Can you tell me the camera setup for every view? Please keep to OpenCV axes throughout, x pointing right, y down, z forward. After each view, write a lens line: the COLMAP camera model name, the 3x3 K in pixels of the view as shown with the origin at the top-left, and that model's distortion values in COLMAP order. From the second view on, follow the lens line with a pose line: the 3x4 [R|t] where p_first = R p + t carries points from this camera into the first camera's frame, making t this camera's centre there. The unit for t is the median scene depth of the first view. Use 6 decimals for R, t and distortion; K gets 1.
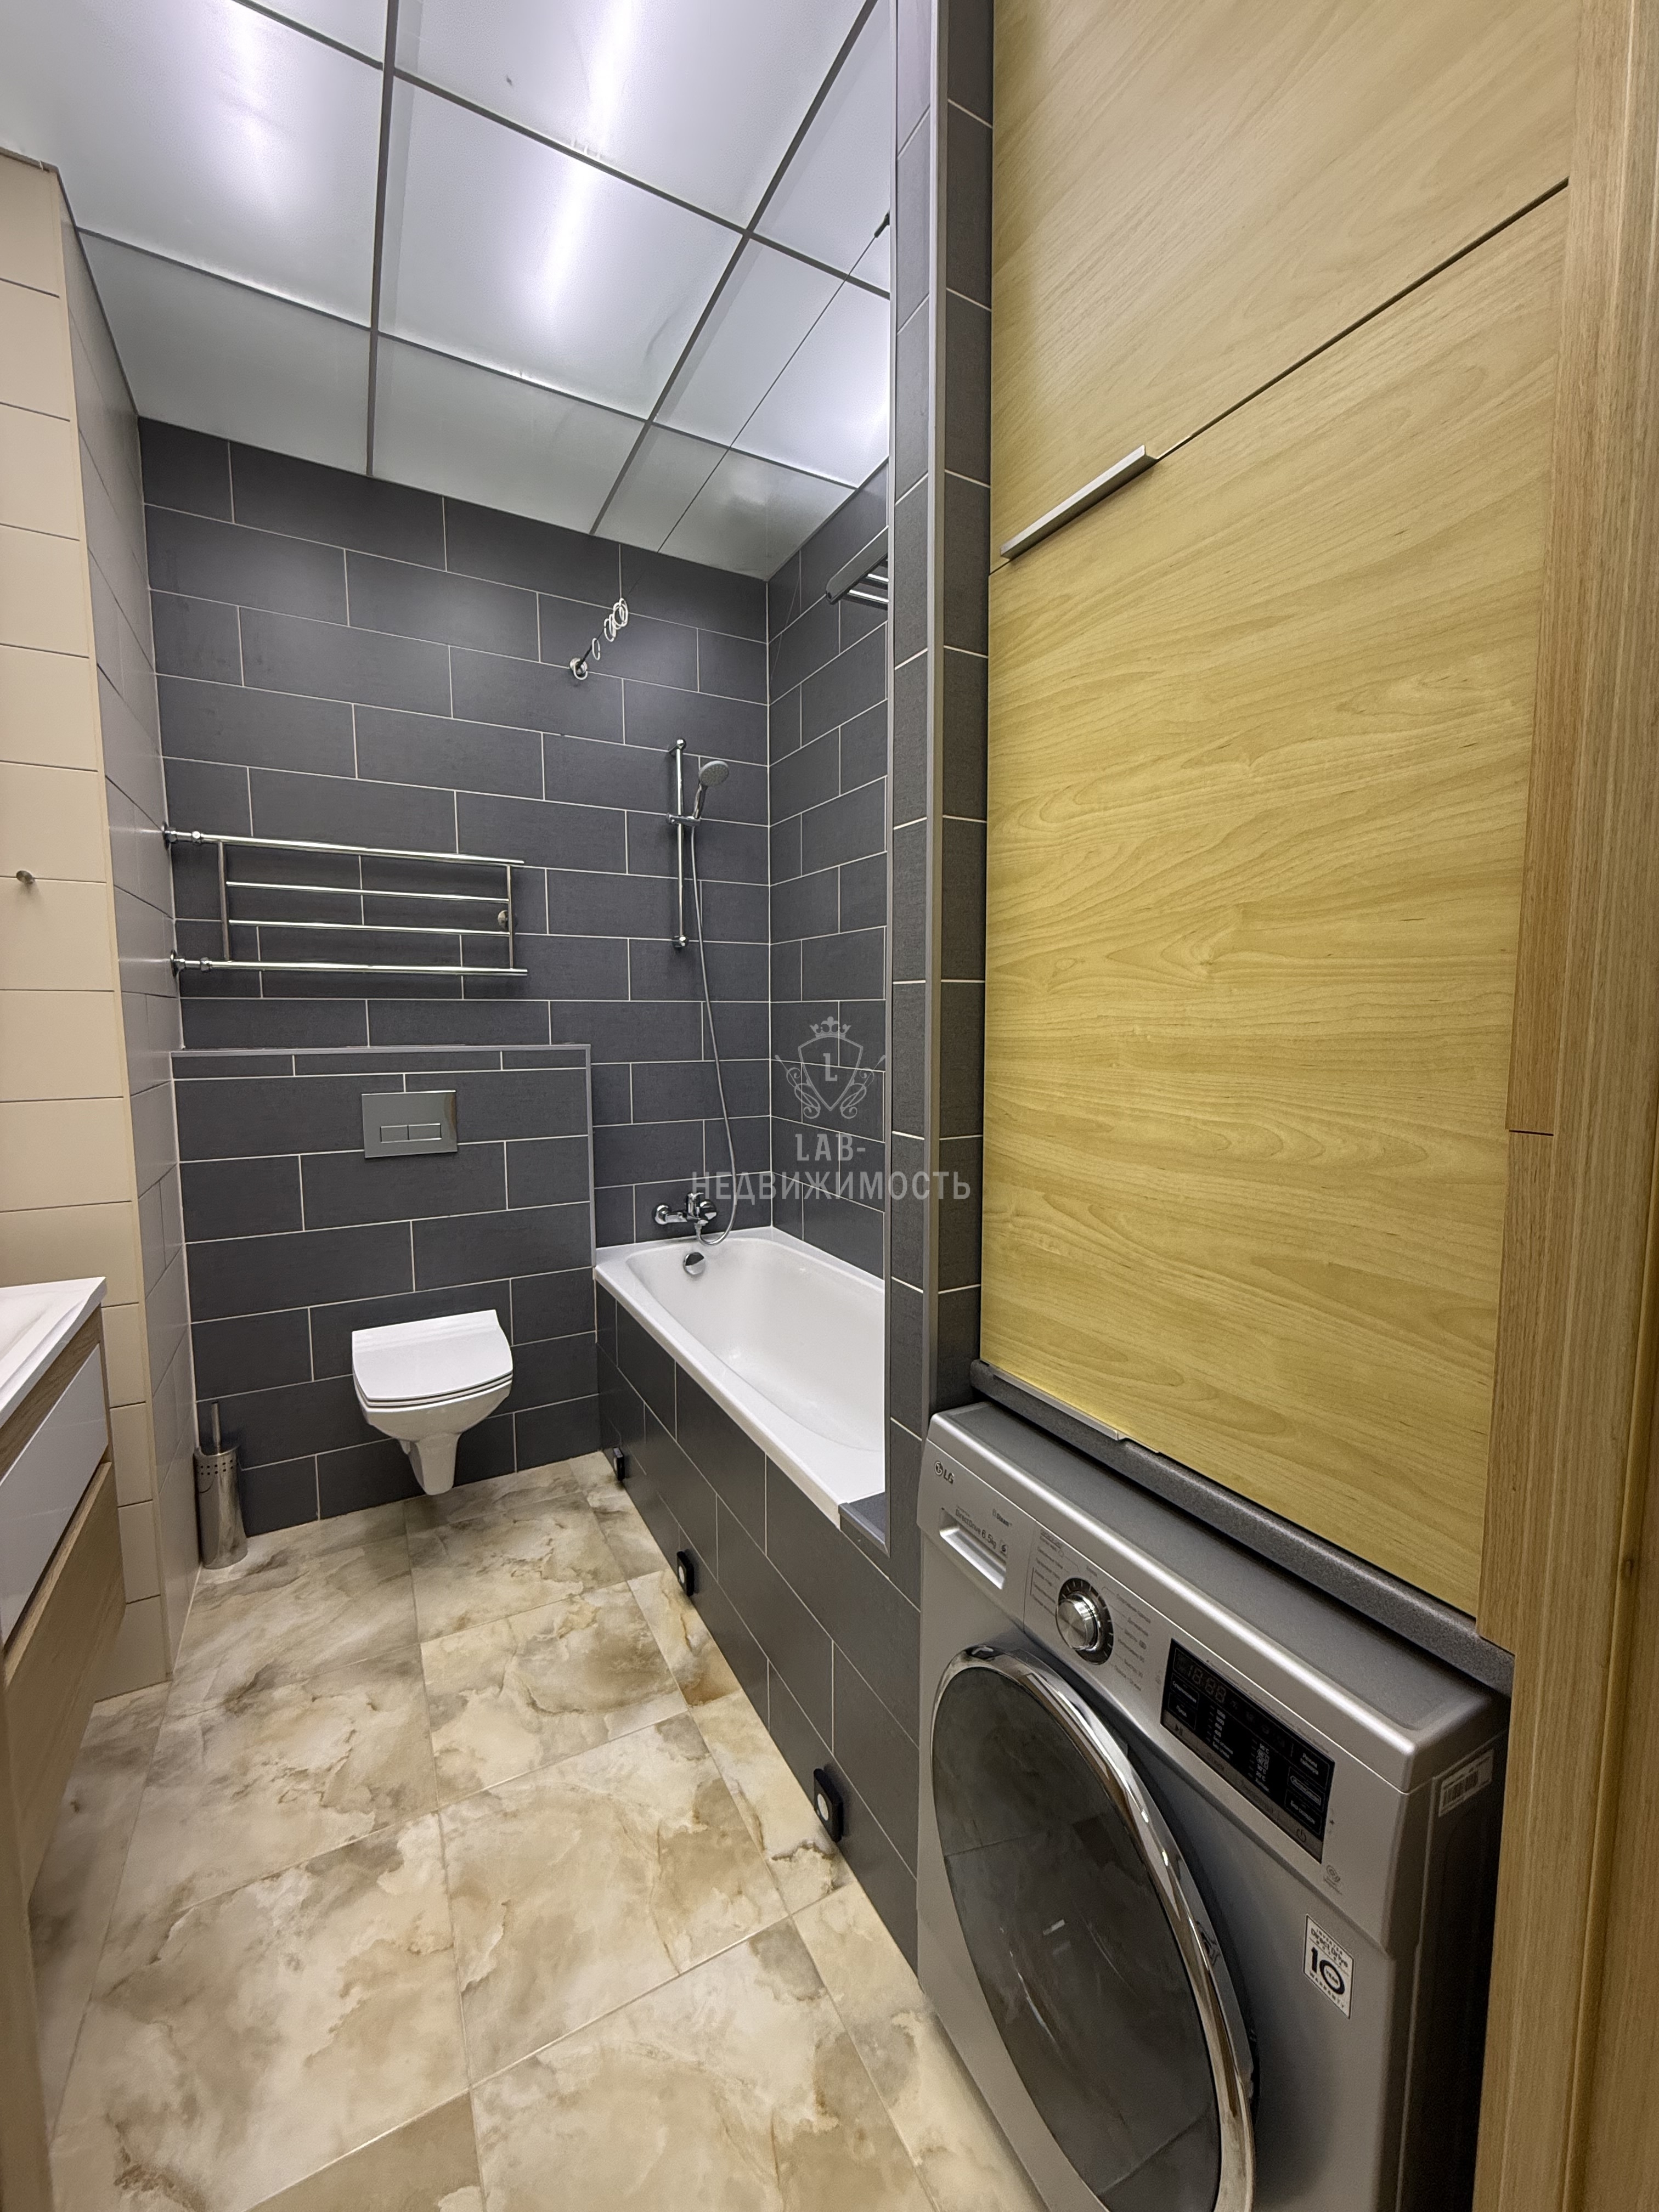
lens RADIAL K [[880.1, 0, 835.5], [0, 880.1, 1097.4], [0, 0, 1]] dist [-0.000459, 0.000557]
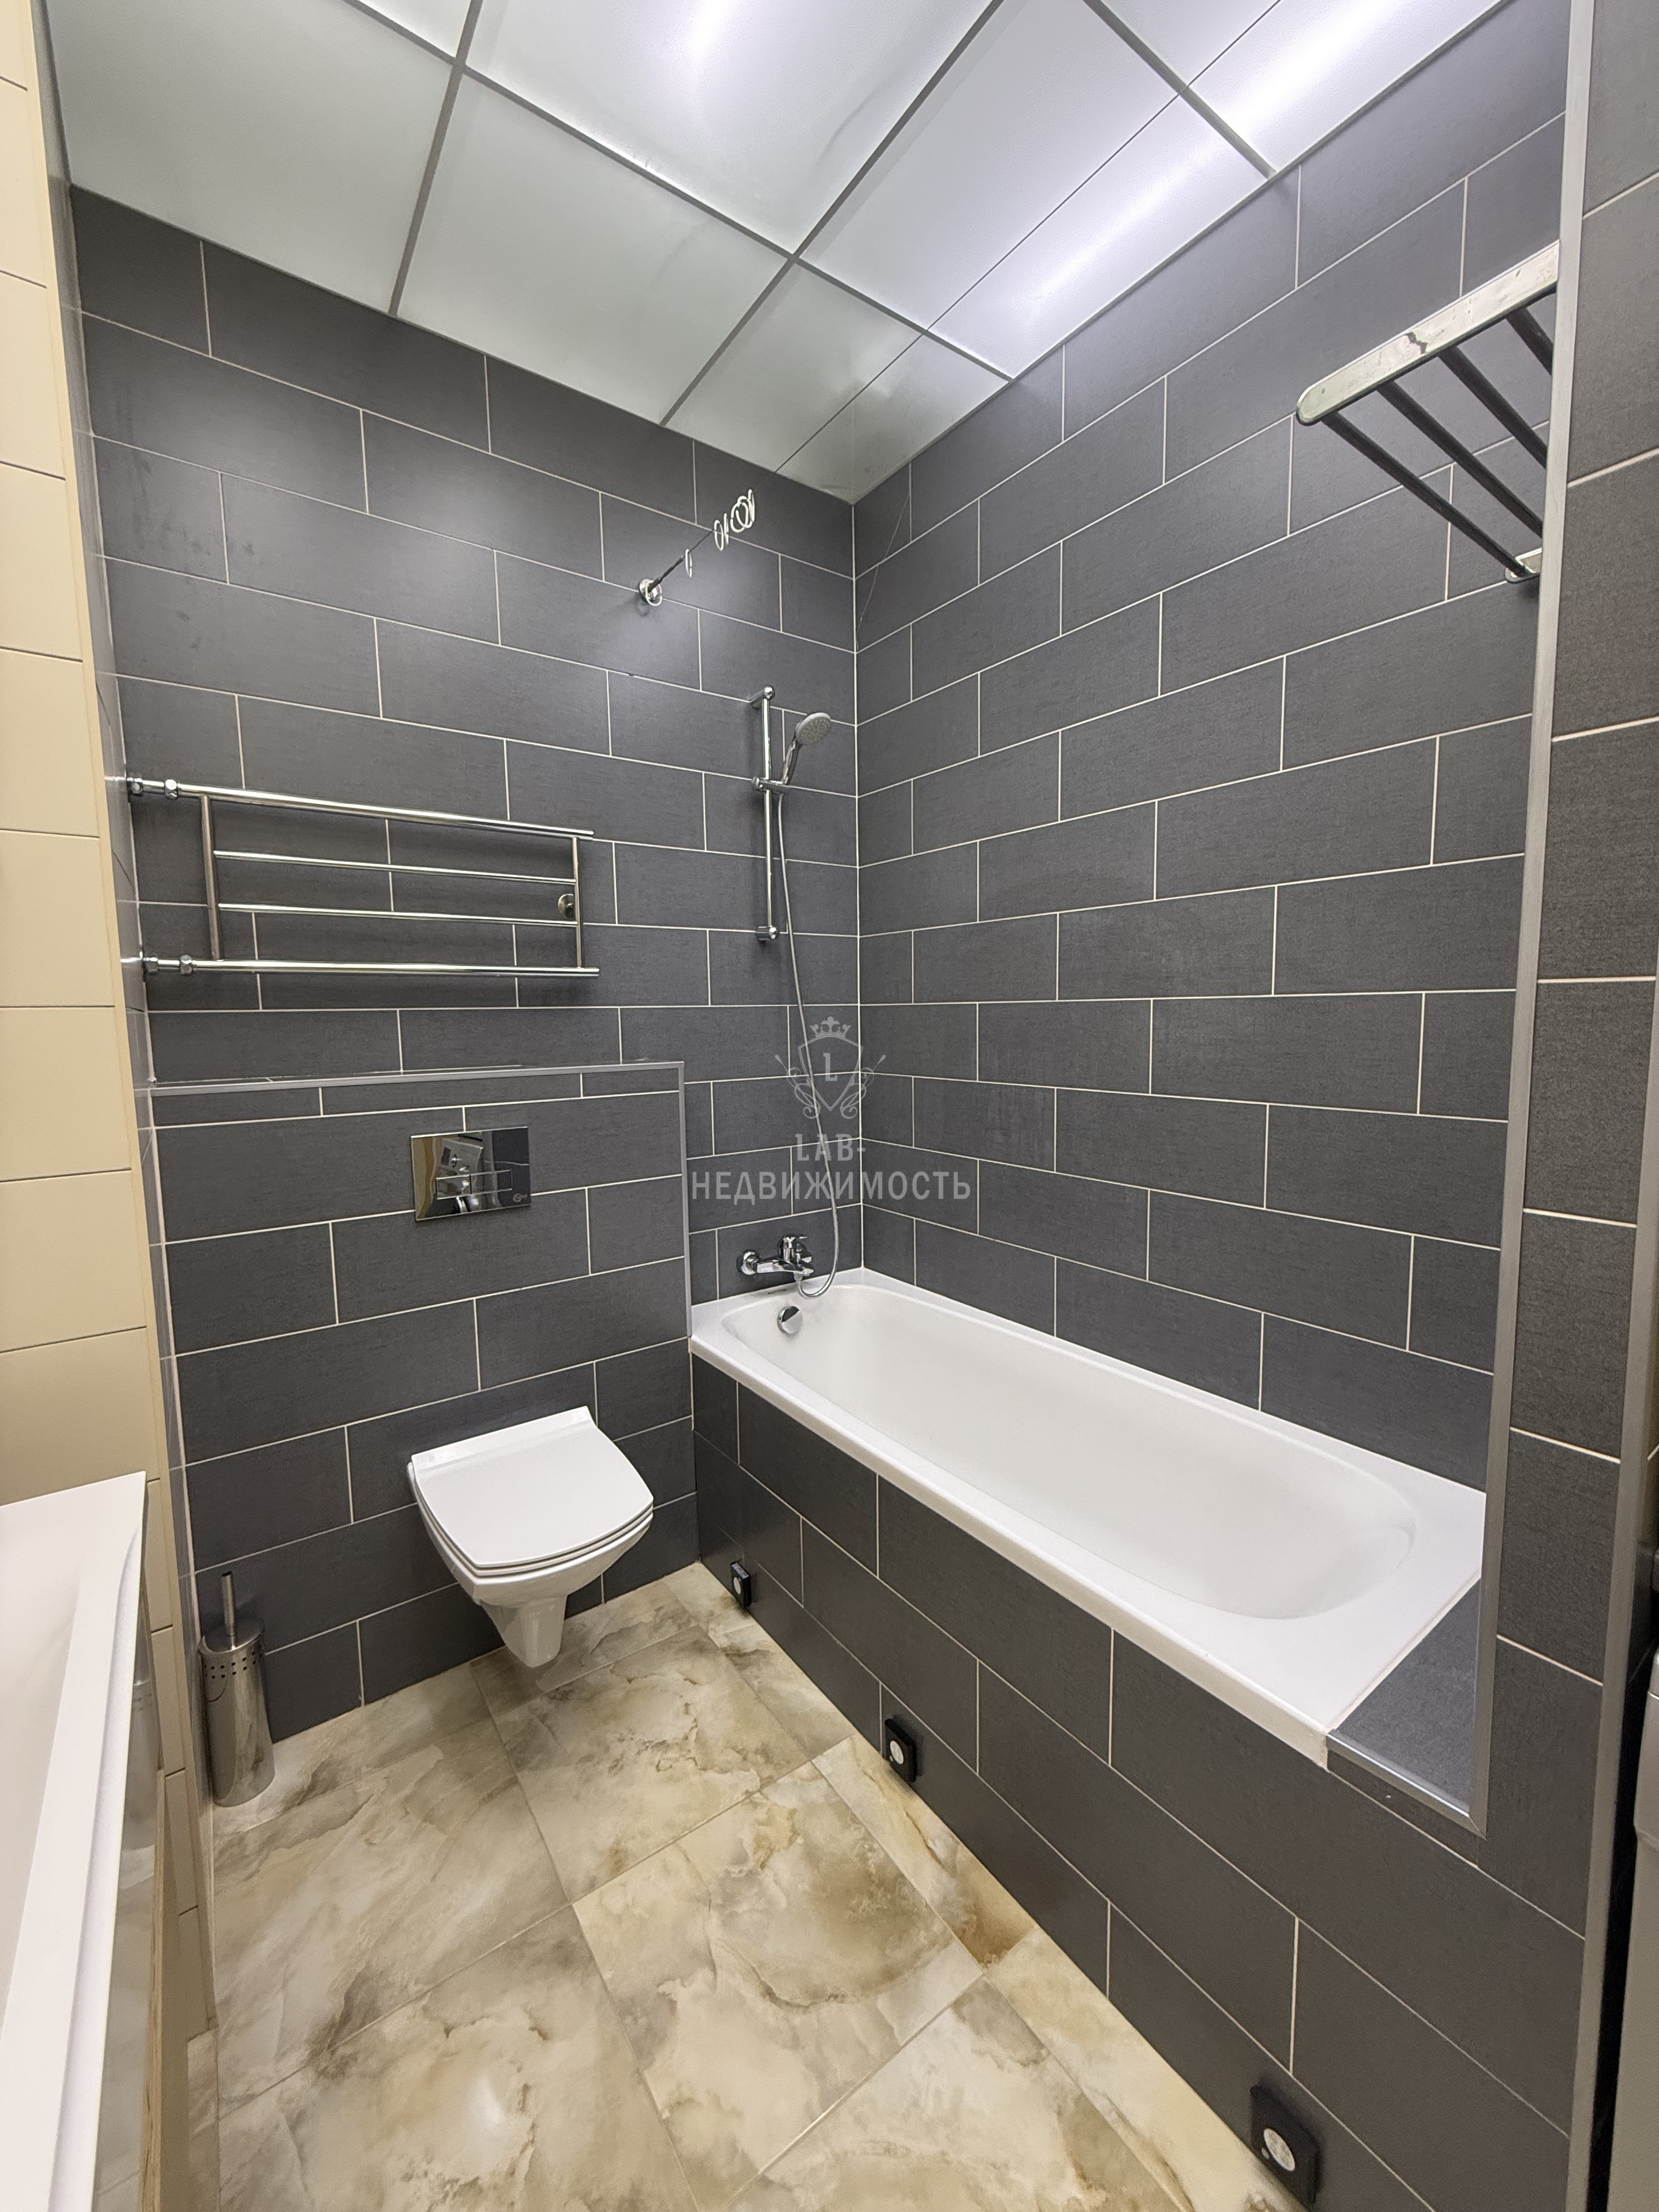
lens RADIAL K [[880.1, 0, 835.5], [0, 880.1, 1097.4], [0, 0, 1]] dist [-0.000459, 0.000557]
pose [[0.992676, -0.025638, 0.118053, -0.288407], [0.025347, 0.999671, 0.003965, -0.033088], [-0.118116, -0.000944, 0.992999, 0.229686]]
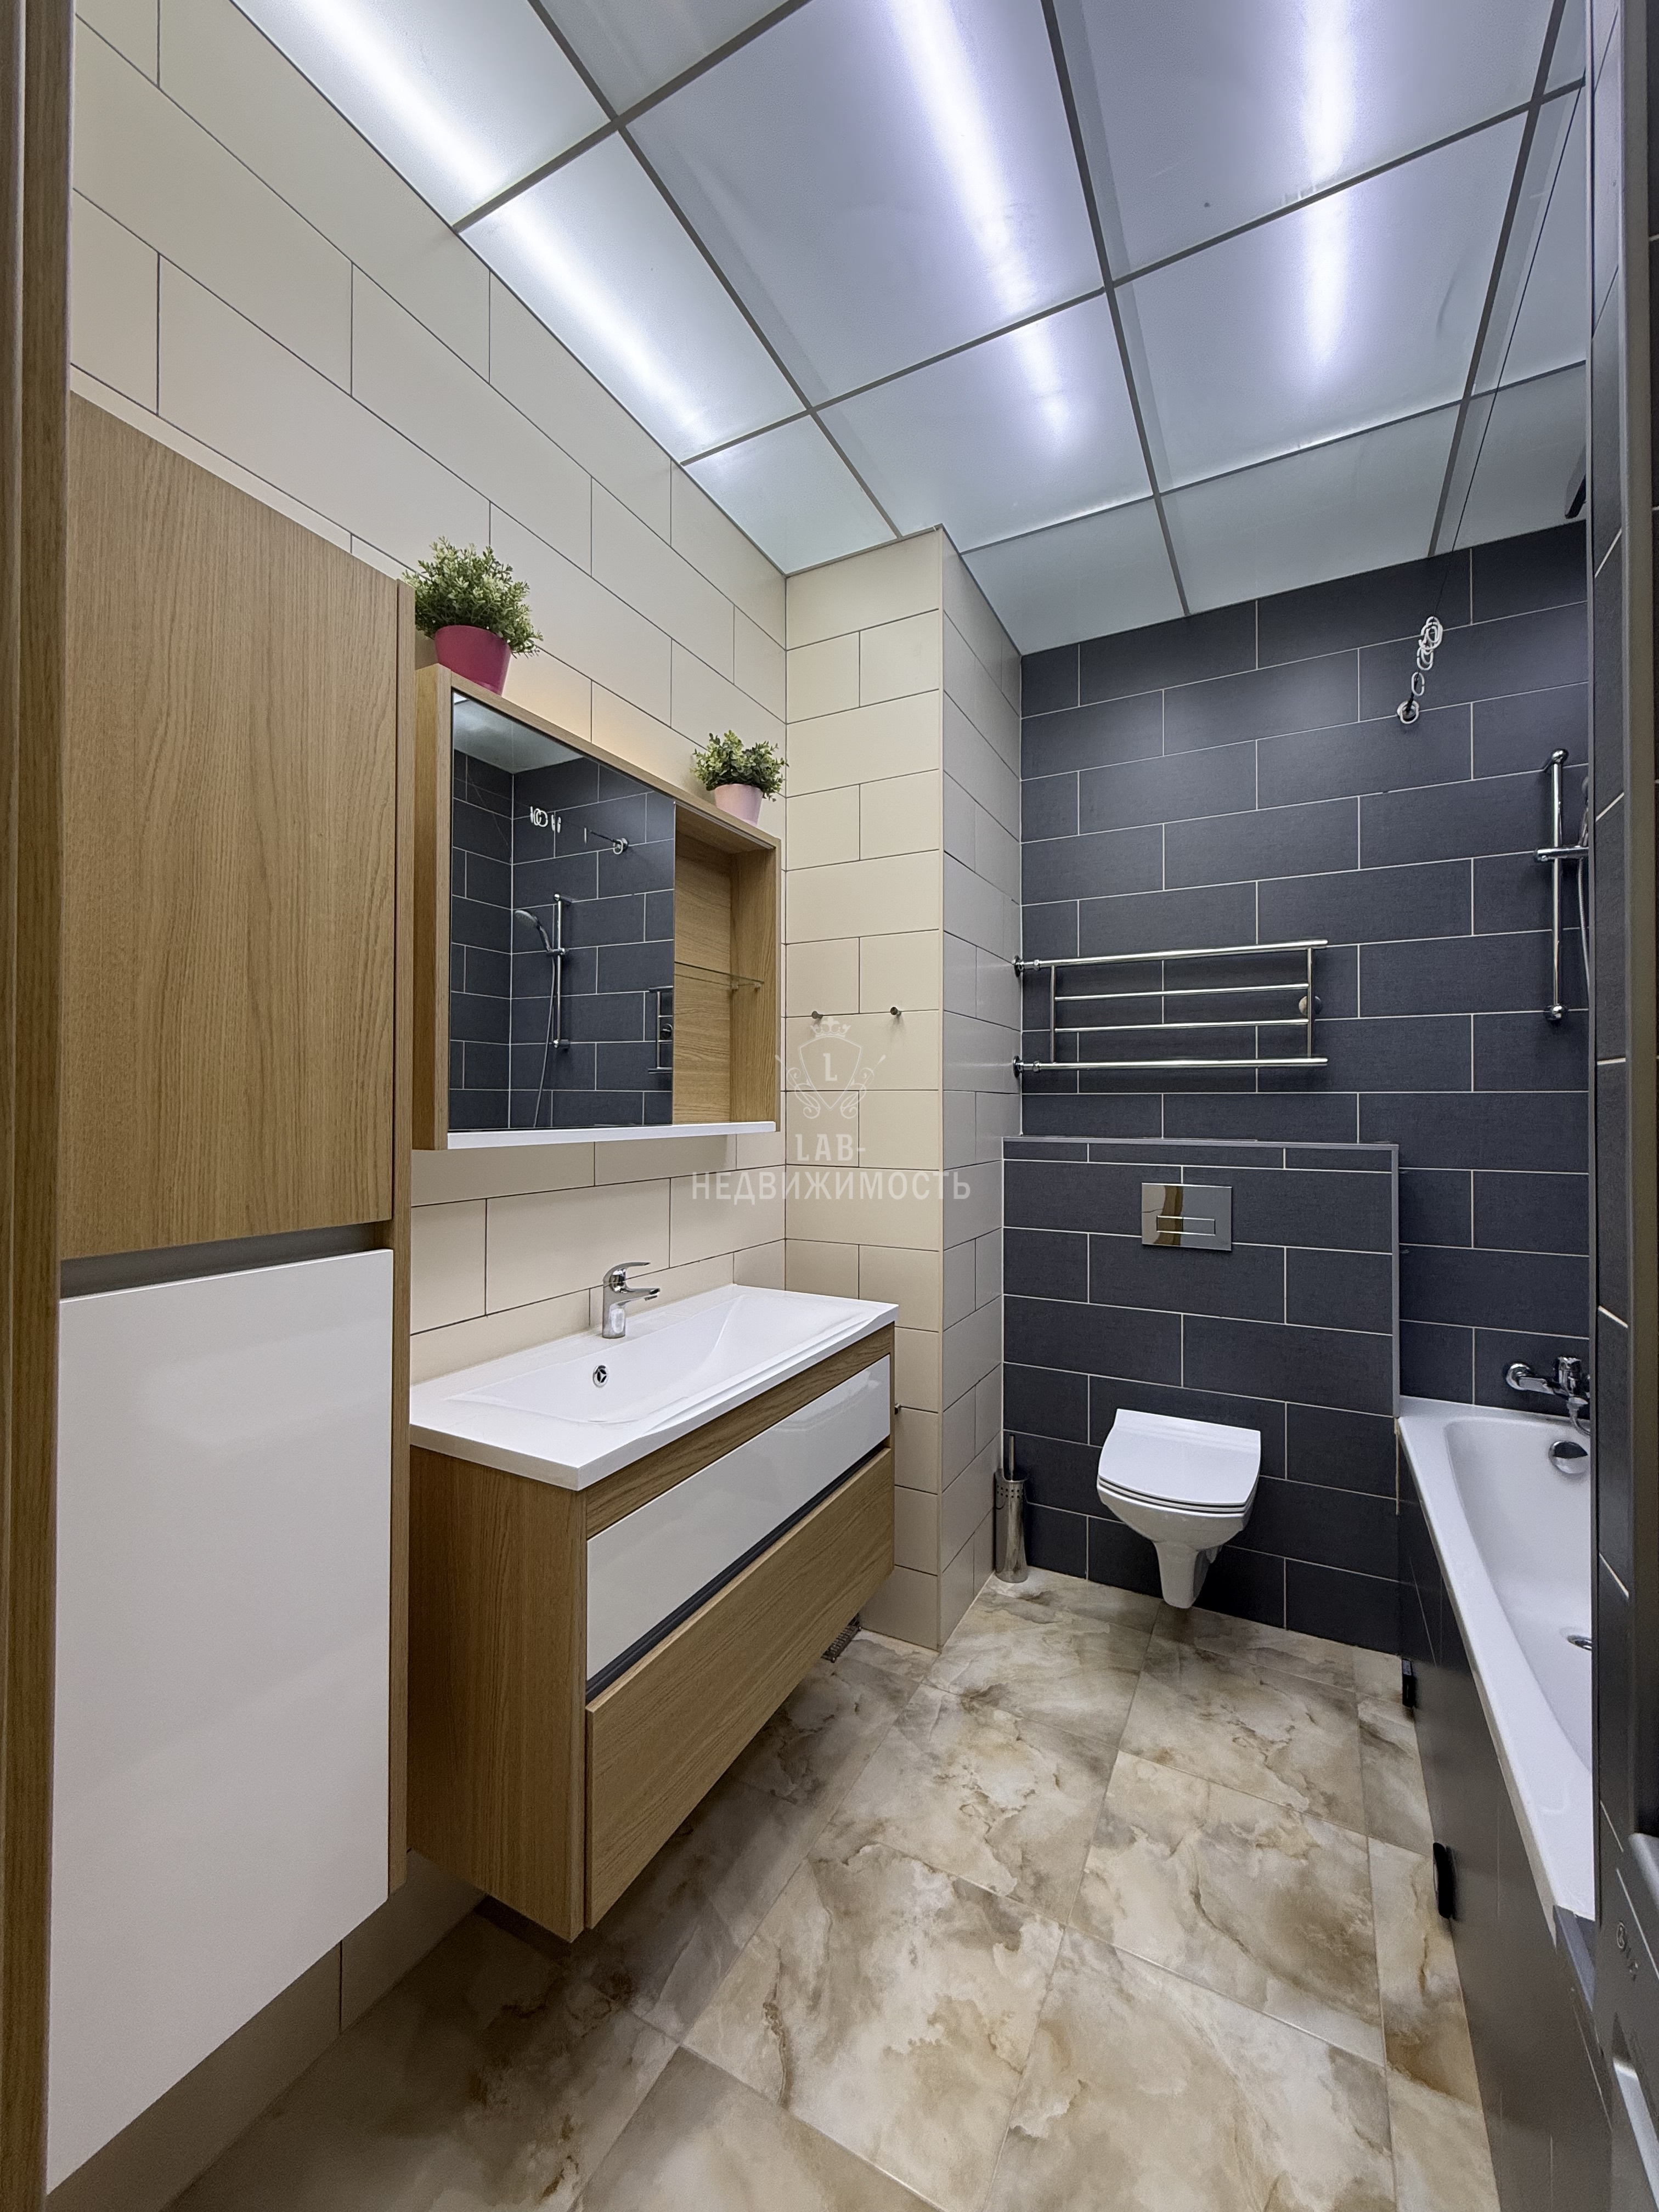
lens RADIAL K [[880.1, 0, 835.5], [0, 880.1, 1097.4], [0, 0, 1]] dist [-0.000459, 0.000557]
pose [[0.542193, -0.006085, -0.840232, 0.161718], [-0.081629, 0.994862, -0.059879, -0.013794], [0.836279, 0.101054, 0.538911, 0.122237]]
